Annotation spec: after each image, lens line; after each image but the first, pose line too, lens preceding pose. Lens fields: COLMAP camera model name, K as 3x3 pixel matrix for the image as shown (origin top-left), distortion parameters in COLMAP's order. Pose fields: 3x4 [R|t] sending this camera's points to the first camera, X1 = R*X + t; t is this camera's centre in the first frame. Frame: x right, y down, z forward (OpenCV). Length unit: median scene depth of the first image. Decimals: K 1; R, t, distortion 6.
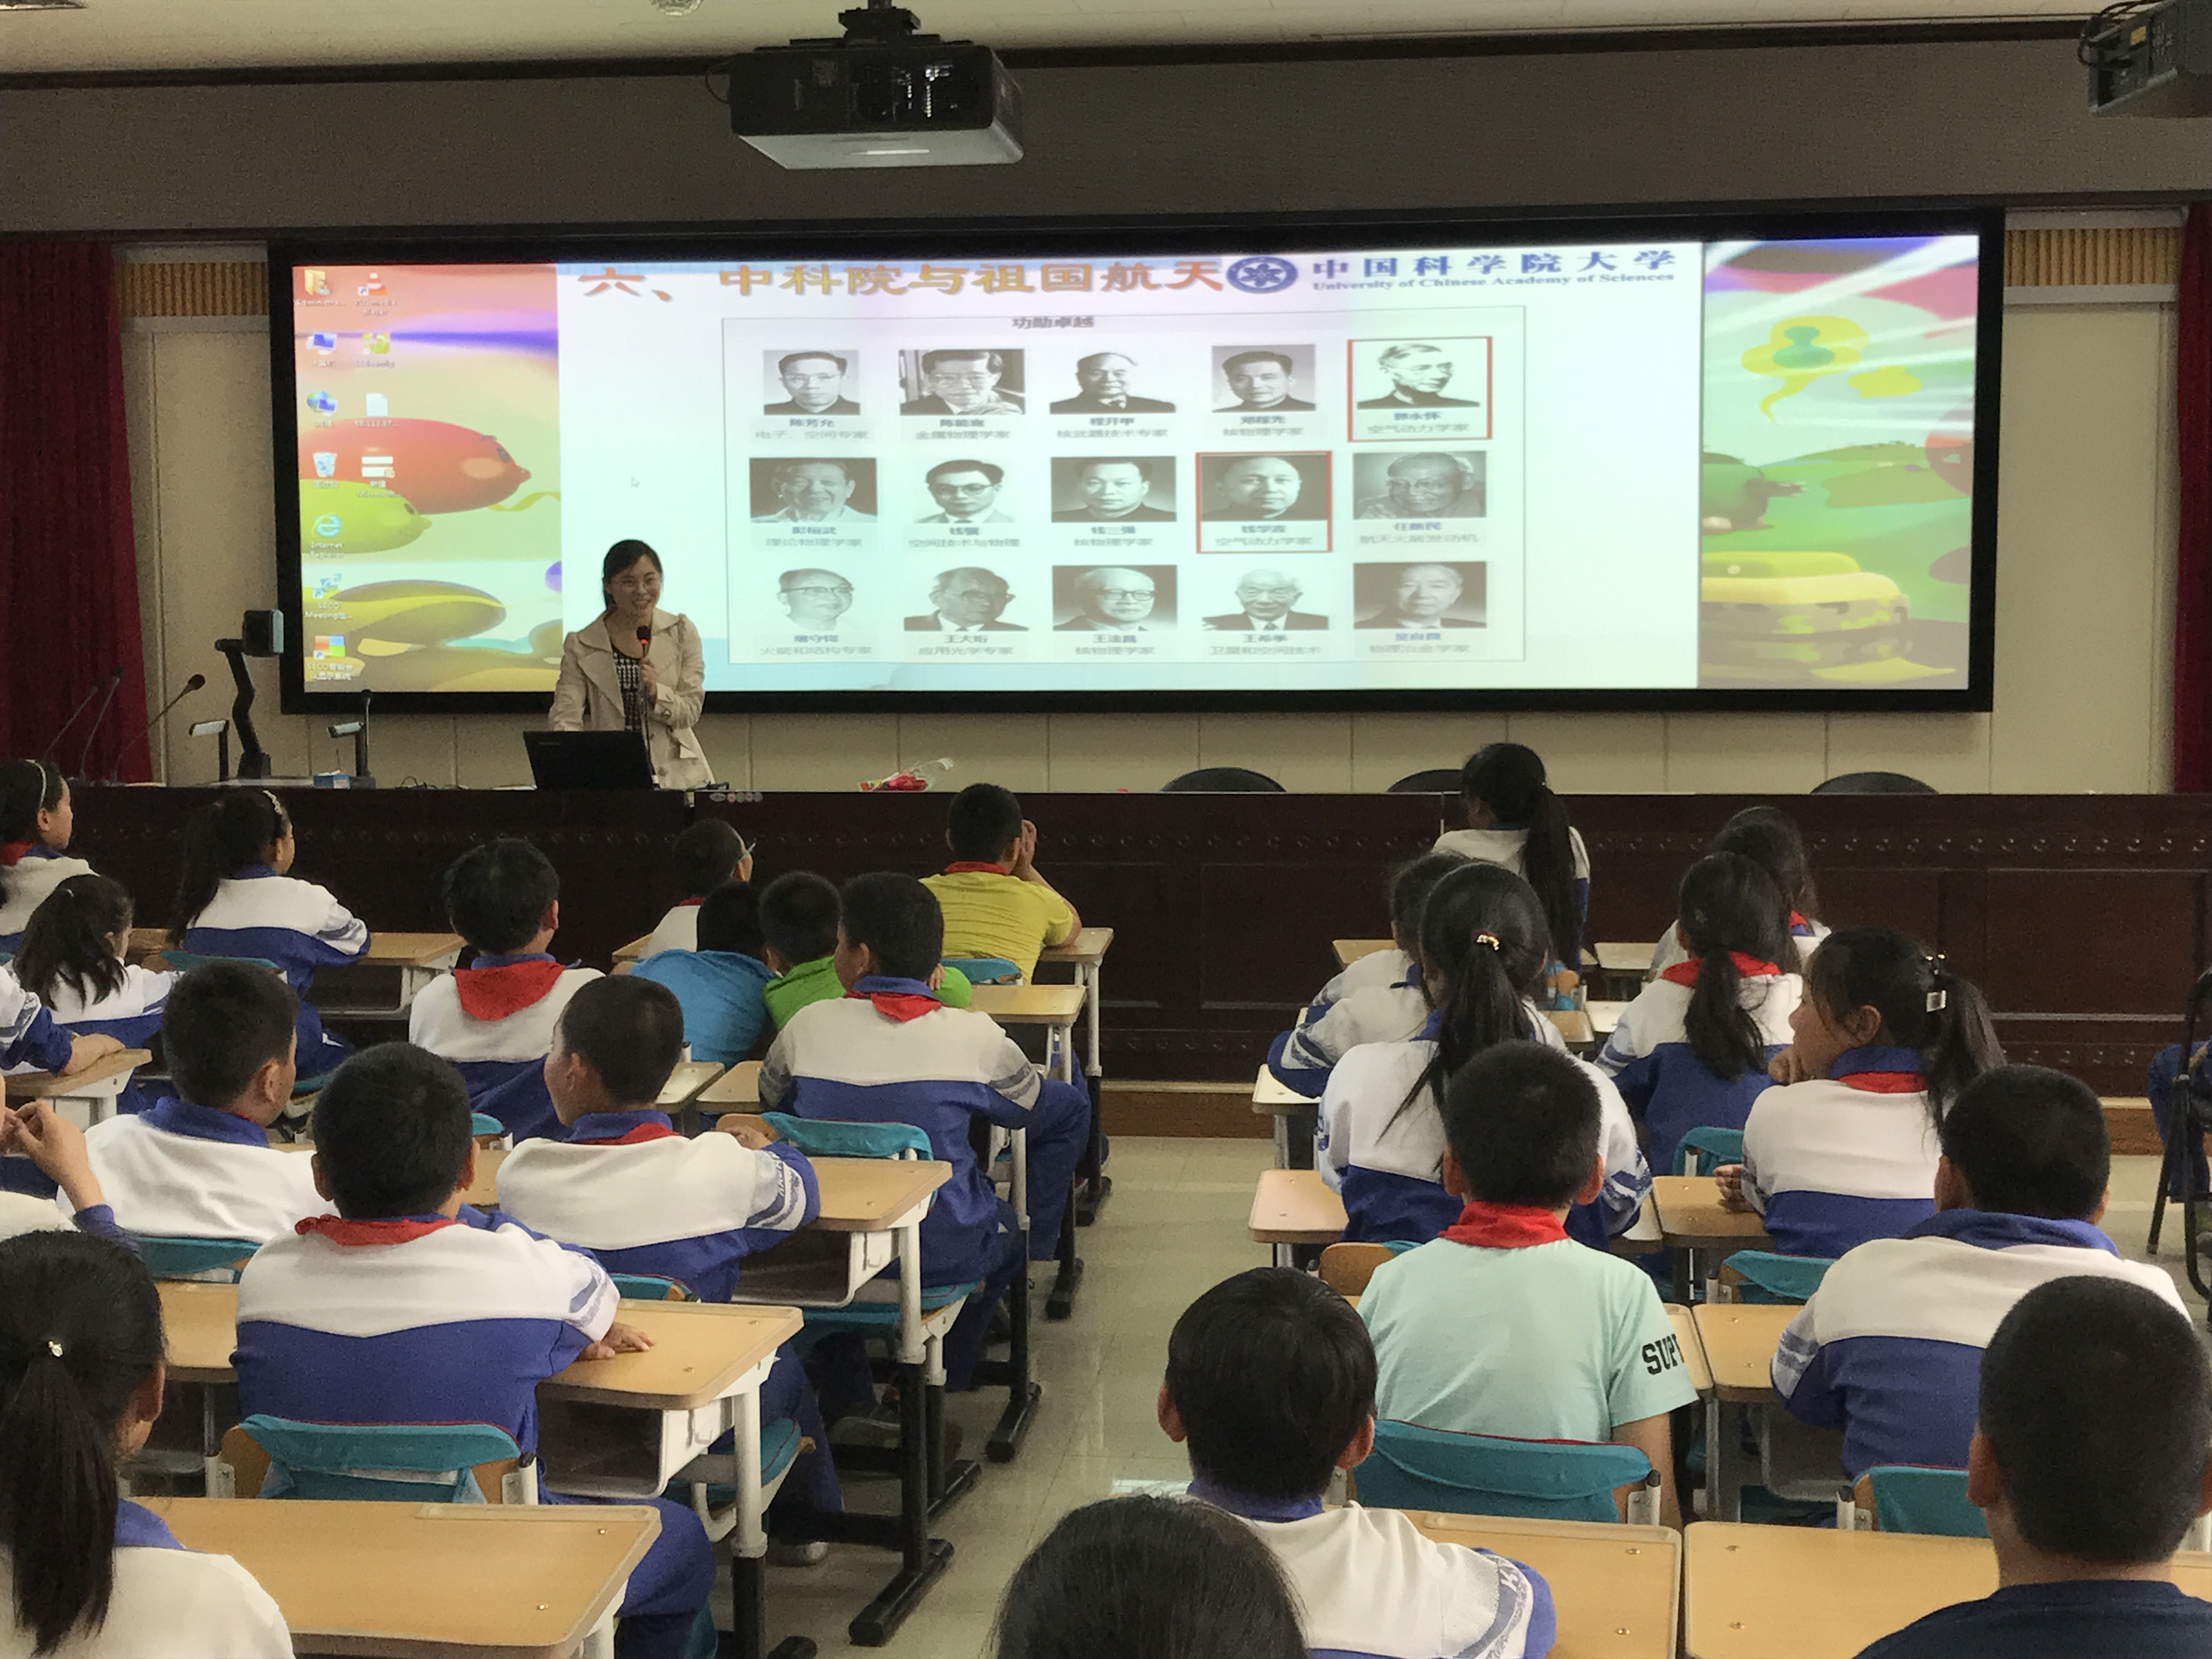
lens RADIAL K [[2792.3, 0, 1106.0], [0, 2792.3, 829.5], [0, 0, 1]] dist [0.280617, -1.190431]
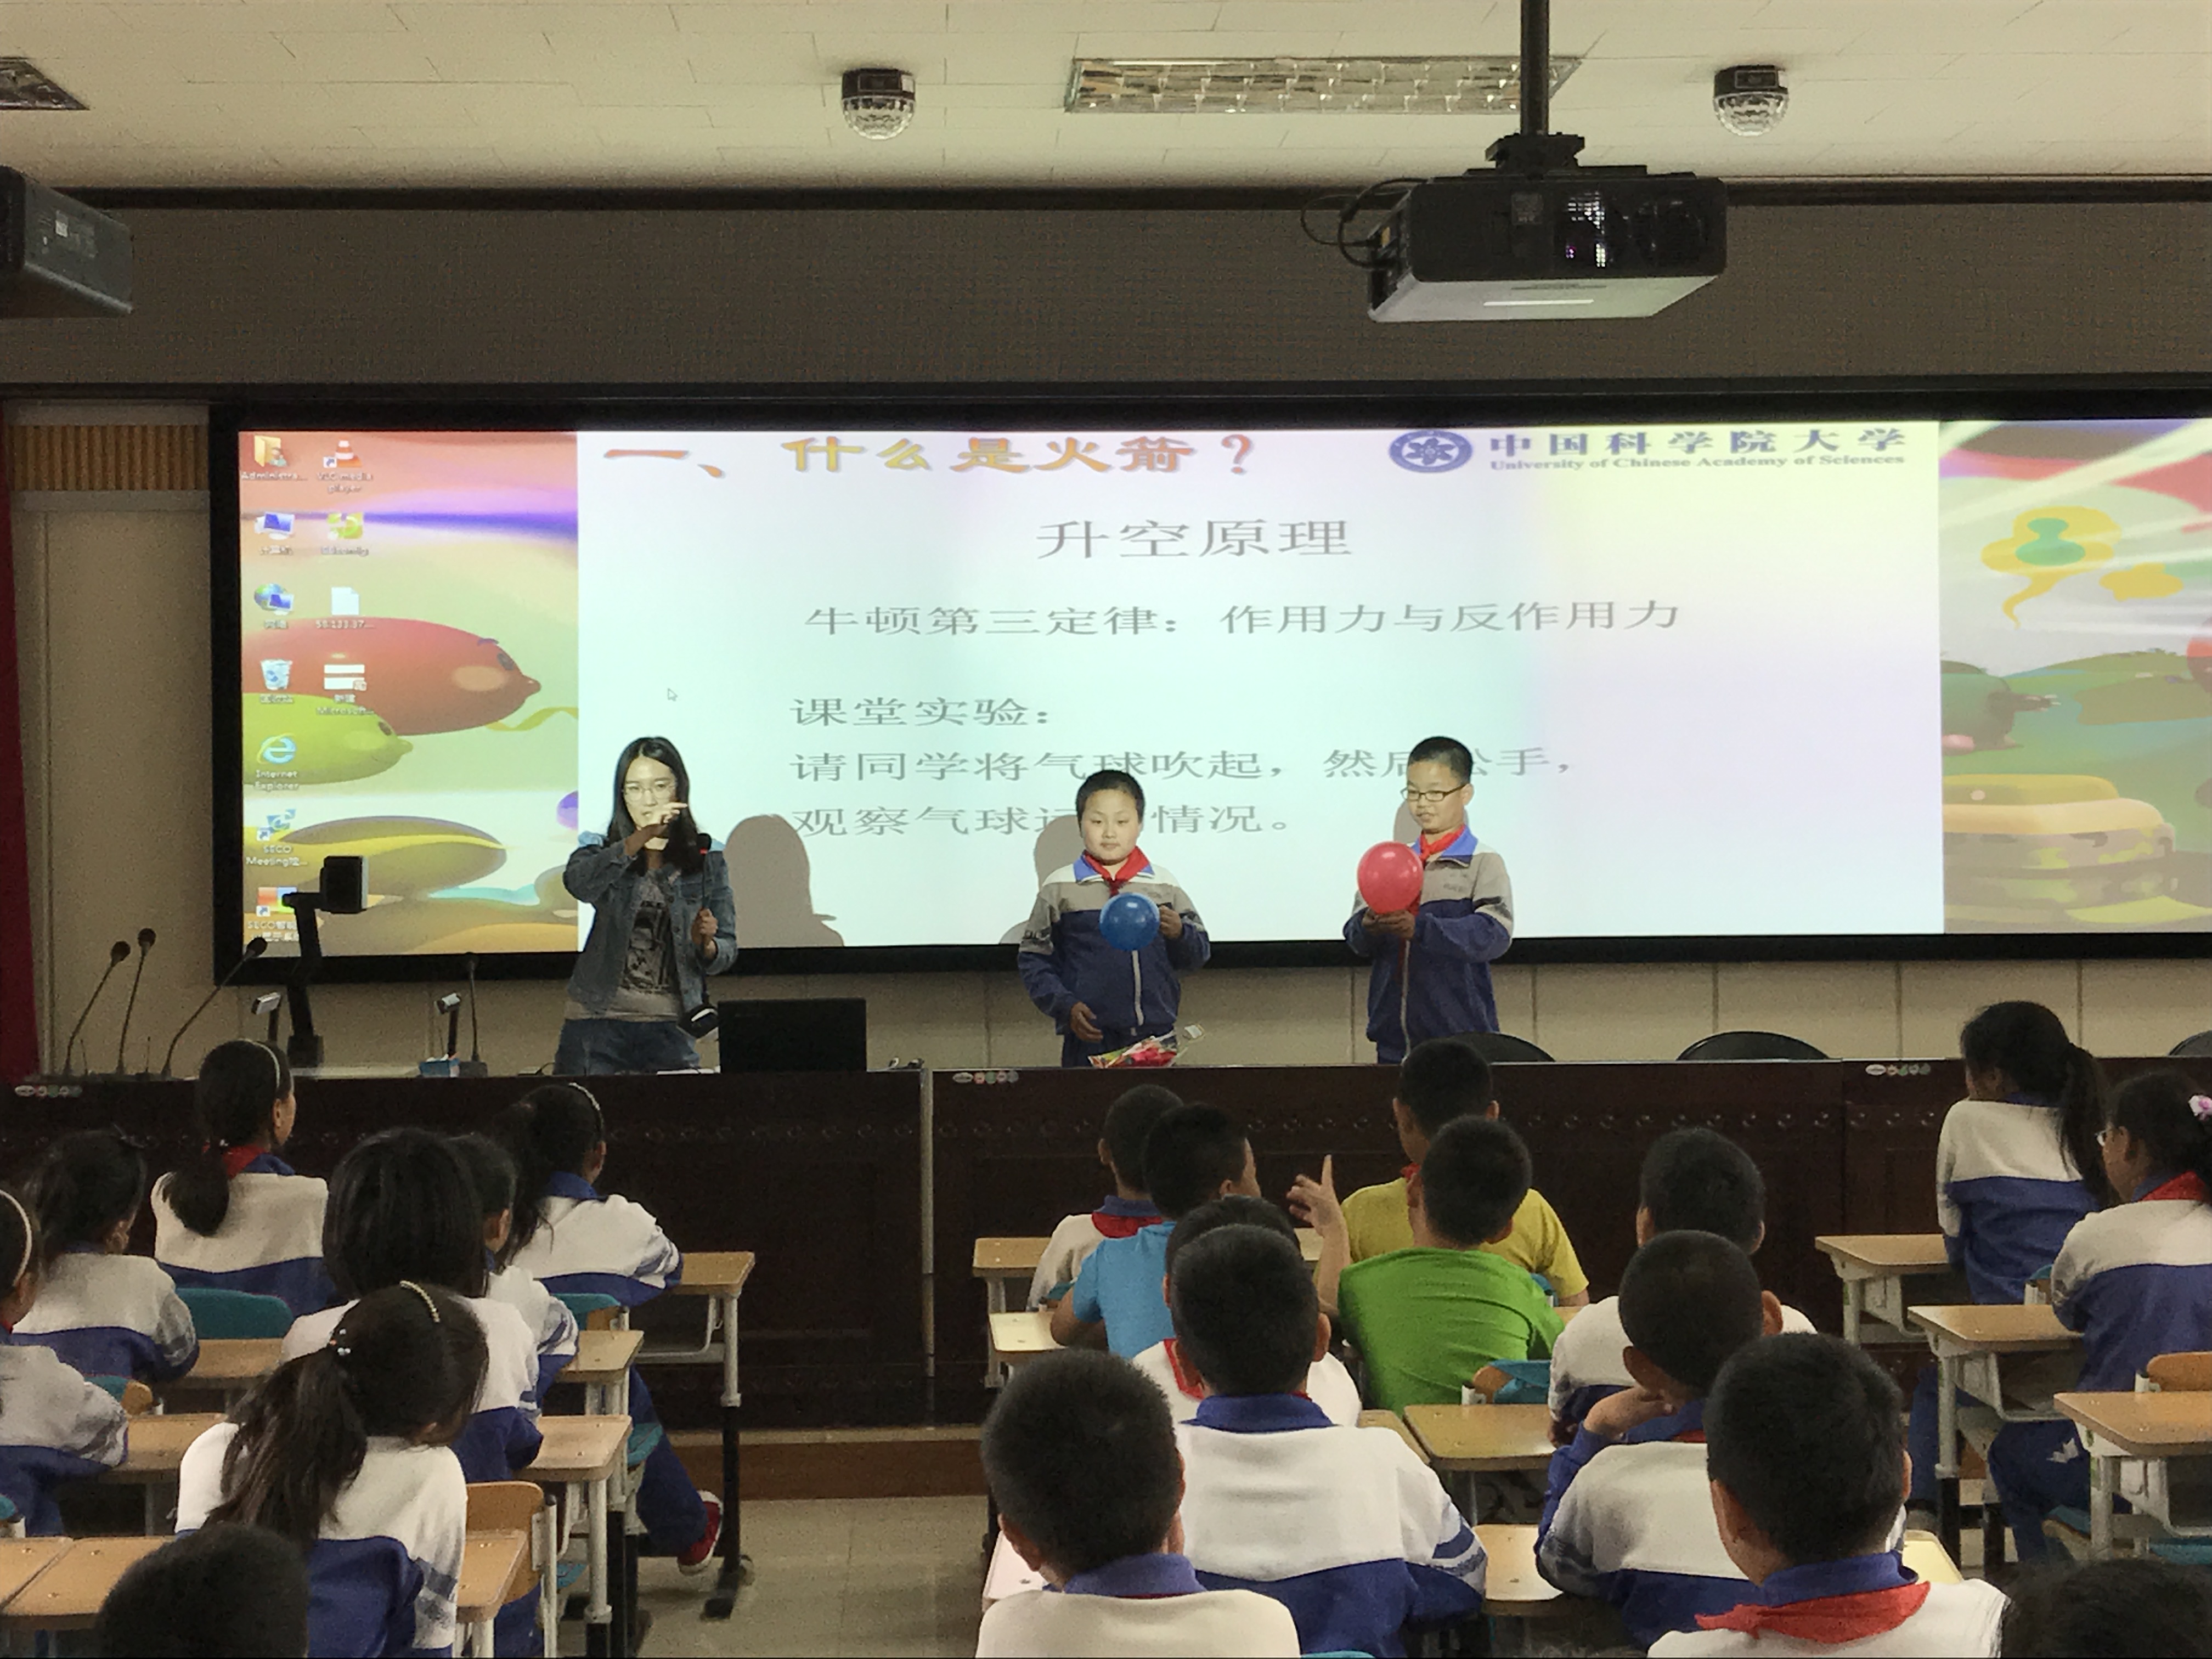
lens RADIAL K [[3367.4, 0, 1106.0], [0, 3367.4, 829.5], [0, 0, 1]] dist [0.303510, -1.874302]
pose [[0.989395, -0.005918, 0.145128, -0.190562], [0.018143, 0.996379, -0.083059, -0.000389], [-0.144111, 0.084811, 0.985920, 0.018074]]
